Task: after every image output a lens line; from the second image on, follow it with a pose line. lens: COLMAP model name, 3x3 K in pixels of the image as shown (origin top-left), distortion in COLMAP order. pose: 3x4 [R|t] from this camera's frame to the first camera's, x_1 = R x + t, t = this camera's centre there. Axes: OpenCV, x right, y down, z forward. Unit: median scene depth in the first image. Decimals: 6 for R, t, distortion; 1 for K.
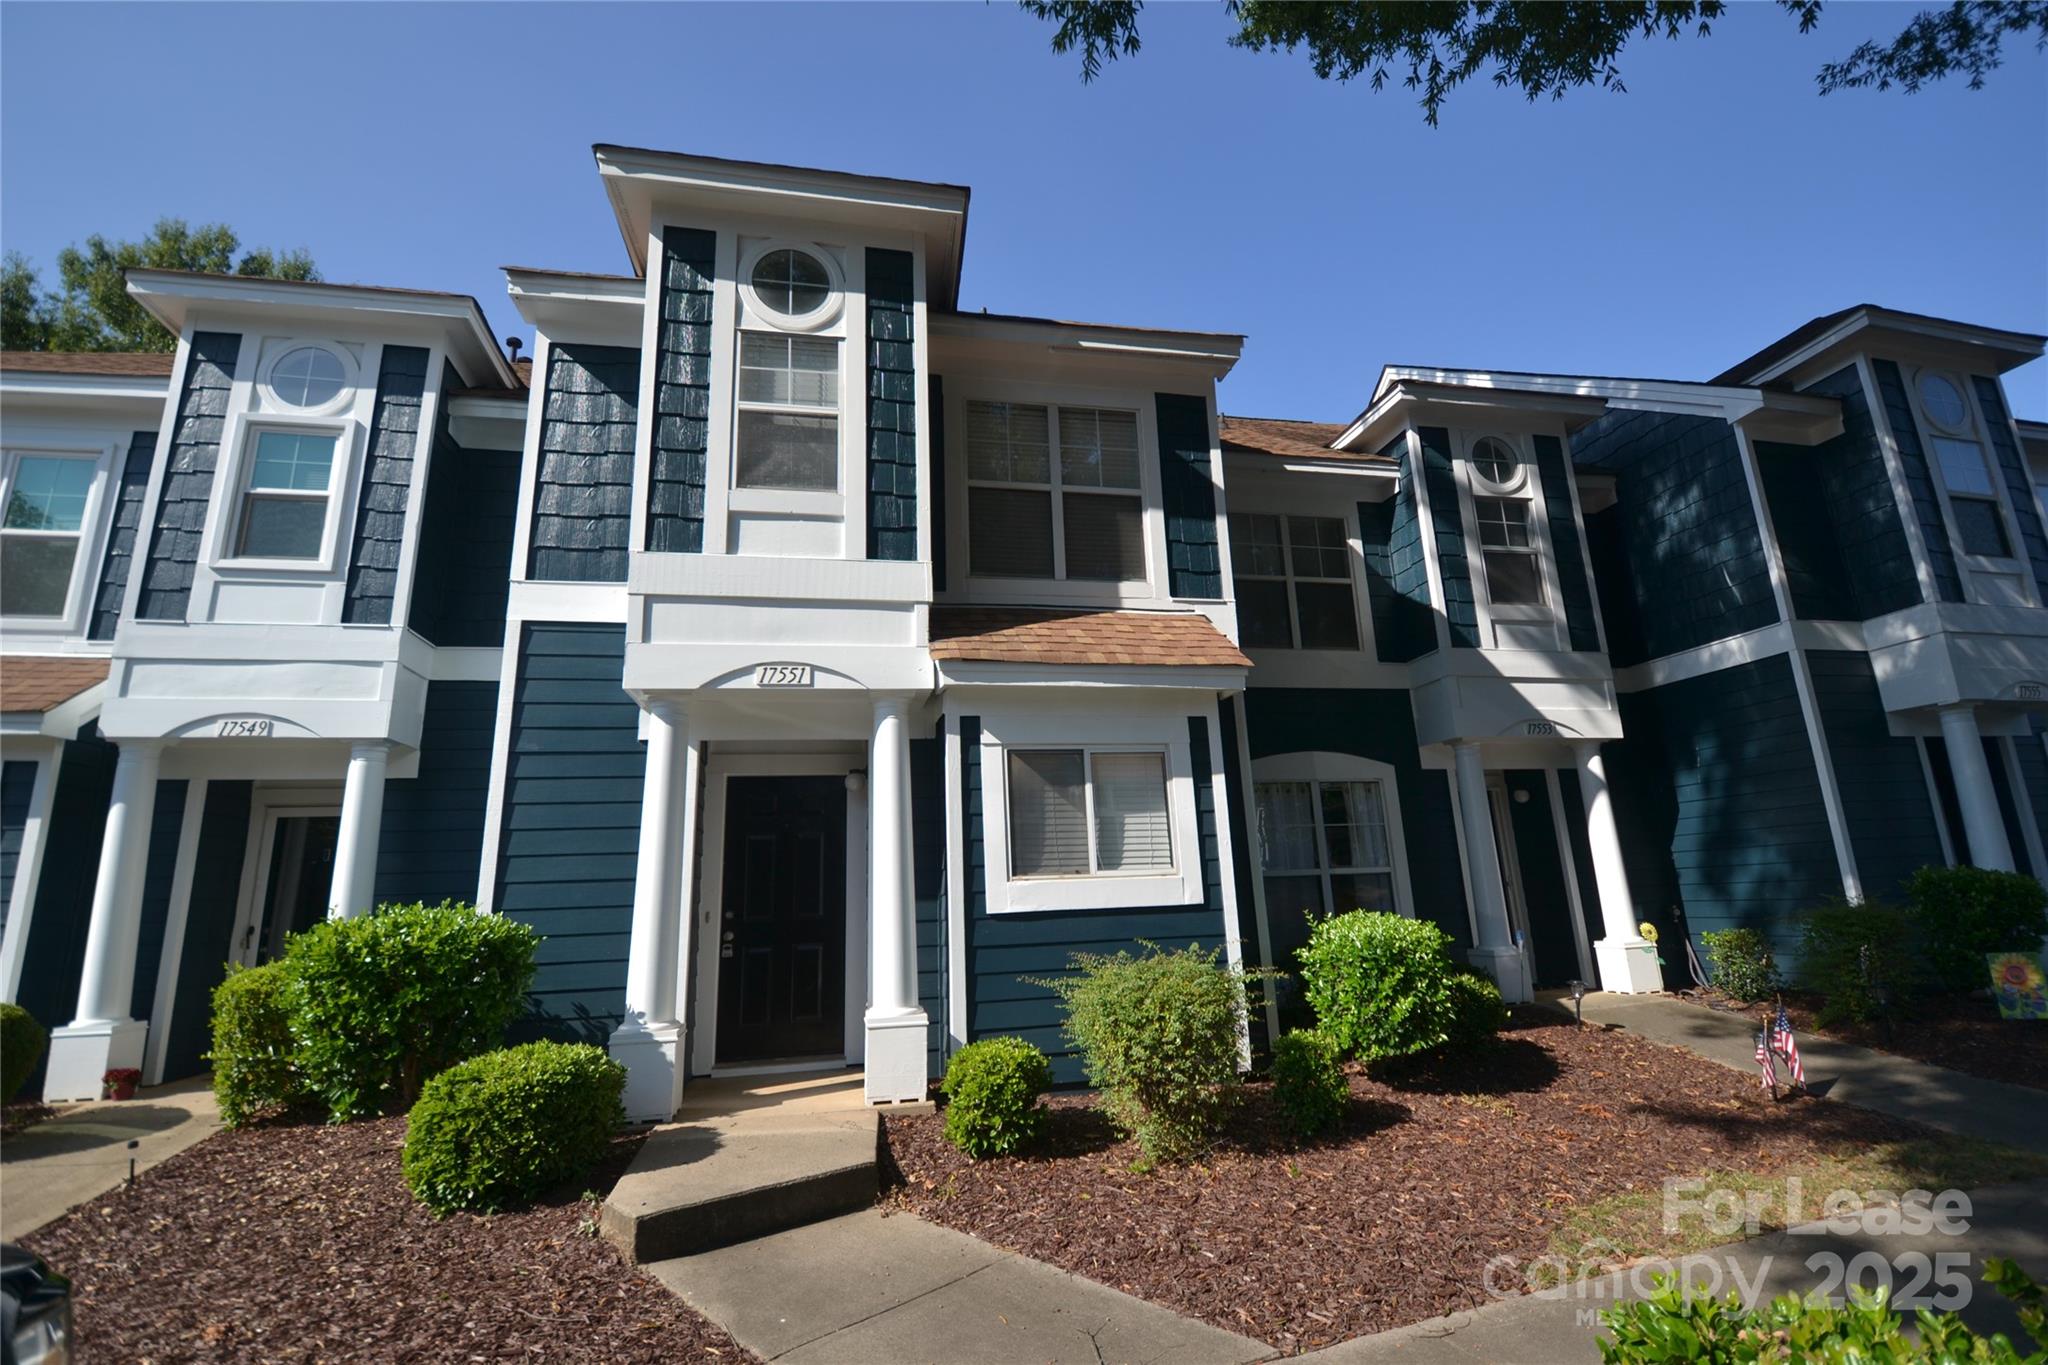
lens RADIAL K [[910.6, 0, 1020.6], [0, 910.6, 667.4], [0, 0, 1]] dist [-0.001085, -0.013188]
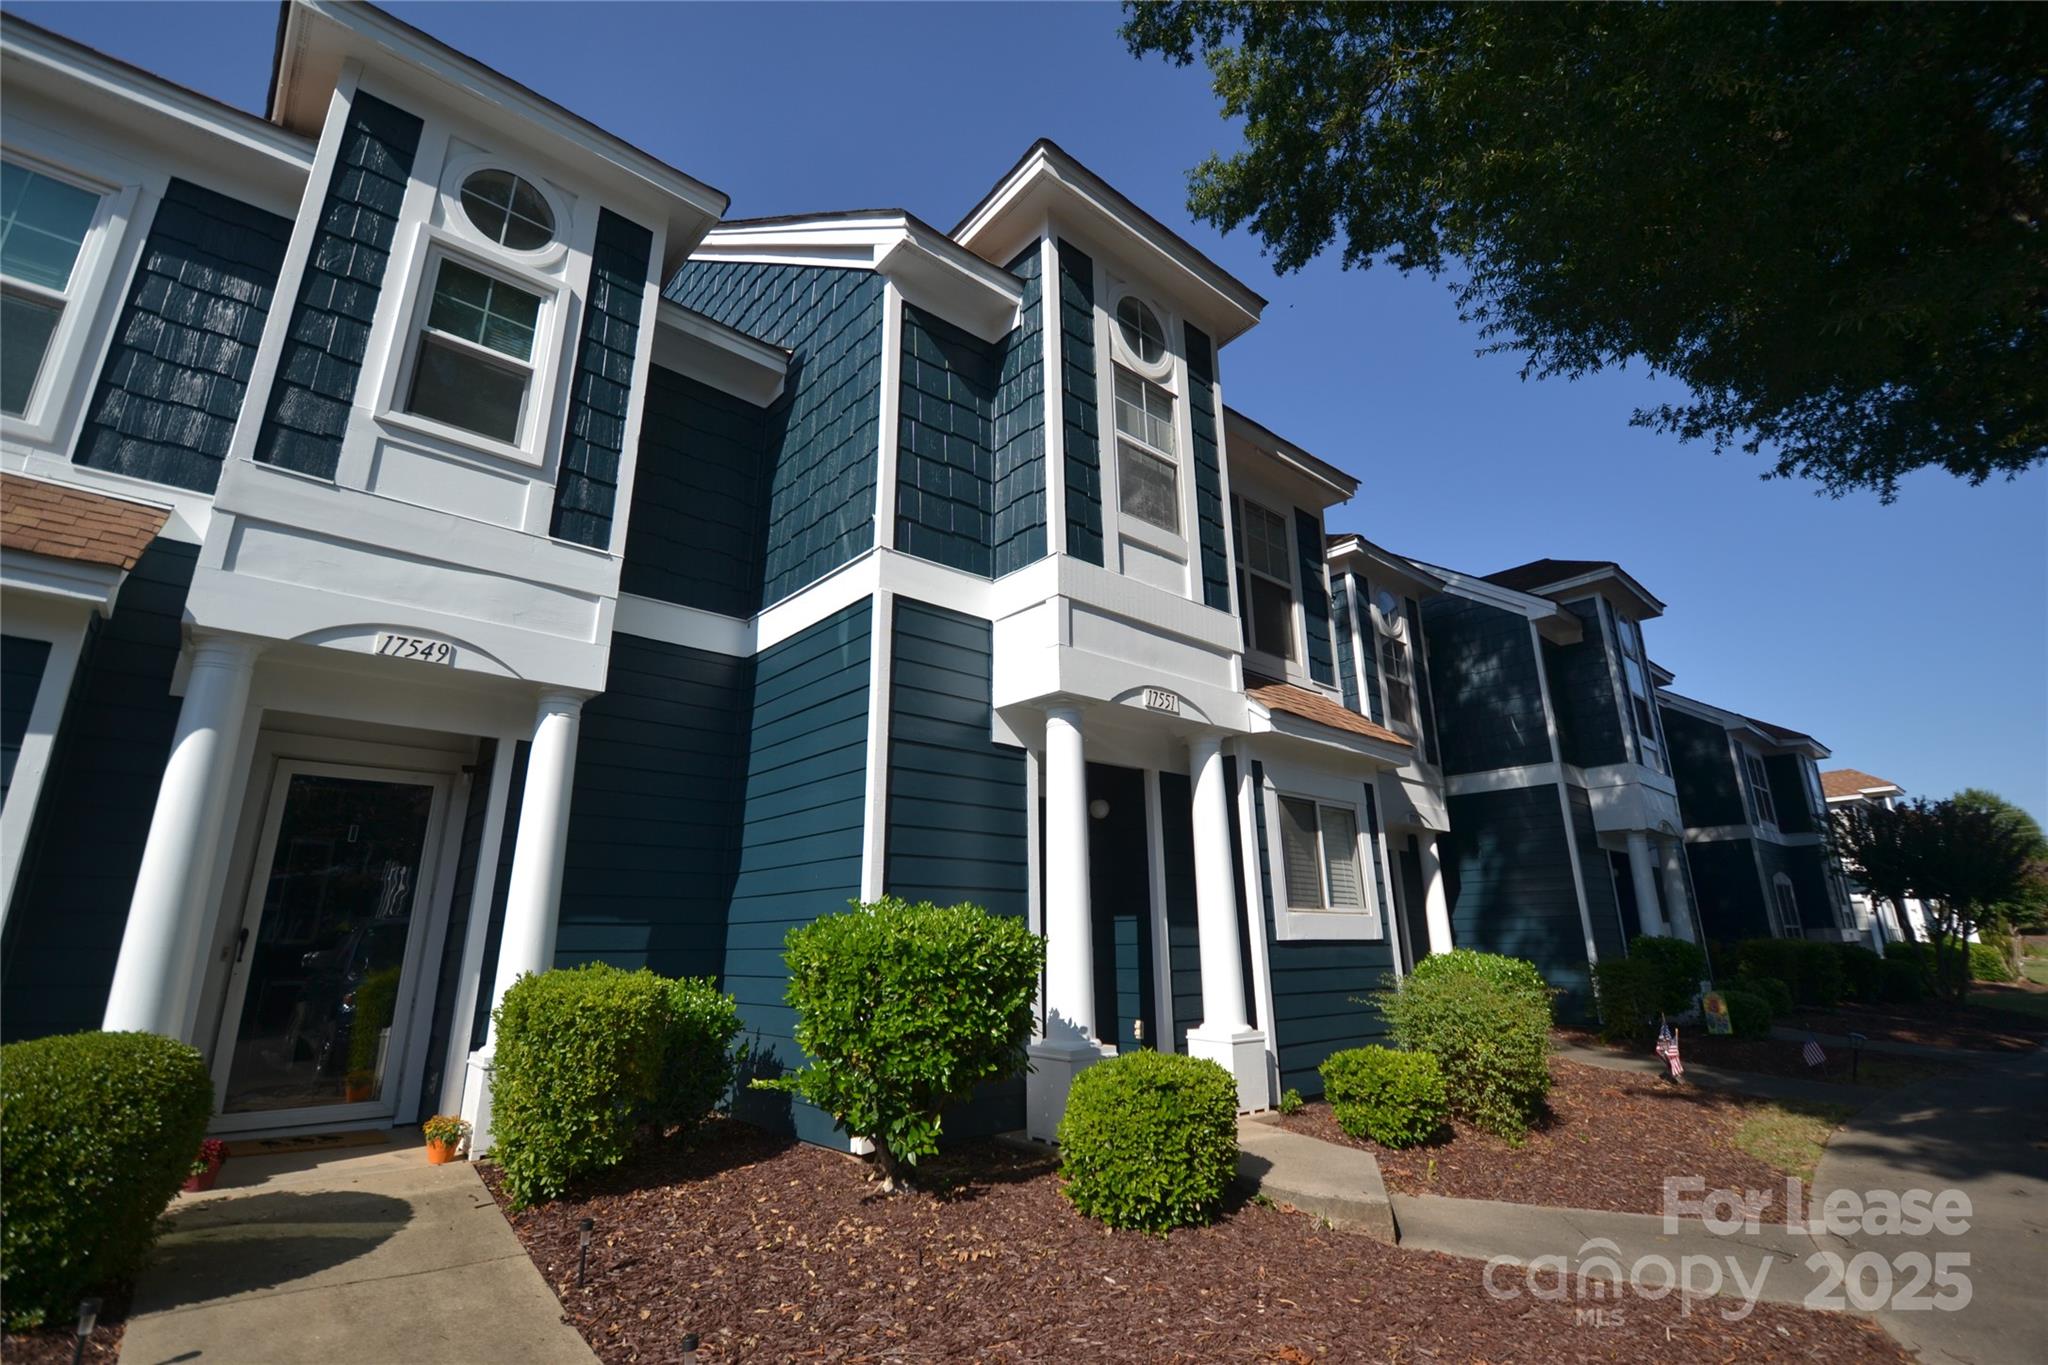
lens RADIAL K [[910.6, 0, 967.7], [0, 910.6, 665.6], [0, 0, 1]] dist [-0.001085, -0.013188]
pose [[0.877588, 0.171969, 0.447511, -0.725521], [-0.145650, 0.984967, -0.092876, 0.076487], [-0.456756, 0.016327, 0.889442, 0.138685]]
